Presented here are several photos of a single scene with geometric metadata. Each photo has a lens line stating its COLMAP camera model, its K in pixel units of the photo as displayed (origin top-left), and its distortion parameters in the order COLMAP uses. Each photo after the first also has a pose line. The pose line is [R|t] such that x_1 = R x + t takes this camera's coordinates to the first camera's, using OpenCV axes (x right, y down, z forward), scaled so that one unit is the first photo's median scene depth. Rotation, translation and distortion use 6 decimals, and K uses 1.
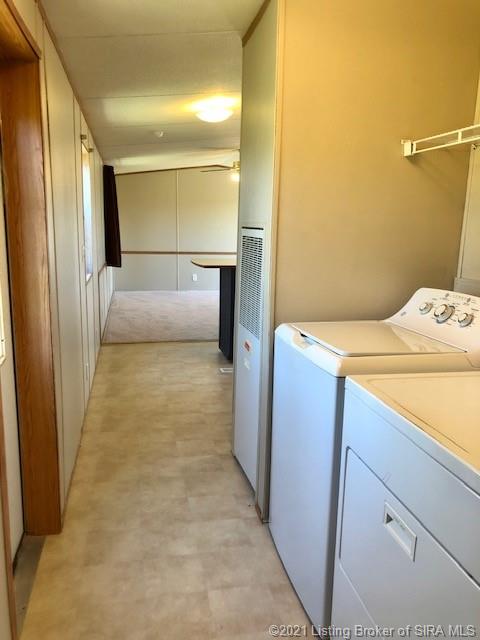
lens RADIAL K [[537.1, 0, 240.0], [0, 537.1, 320.0], [0, 0, 1]] dist [0.003350, 0.003525]
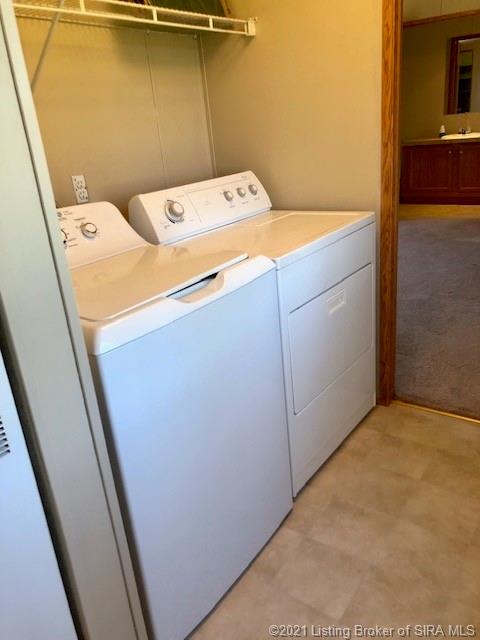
lens RADIAL K [[391.7, 0, 240.0], [0, 391.7, 320.0], [0, 0, 1]] dist [-0.025491, -0.000332]
pose [[-0.602292, -0.339138, 0.722655, -0.277130], [0.209361, 0.806473, 0.552964, -0.251697], [-0.770332, 0.484341, -0.414731, 1.339430]]
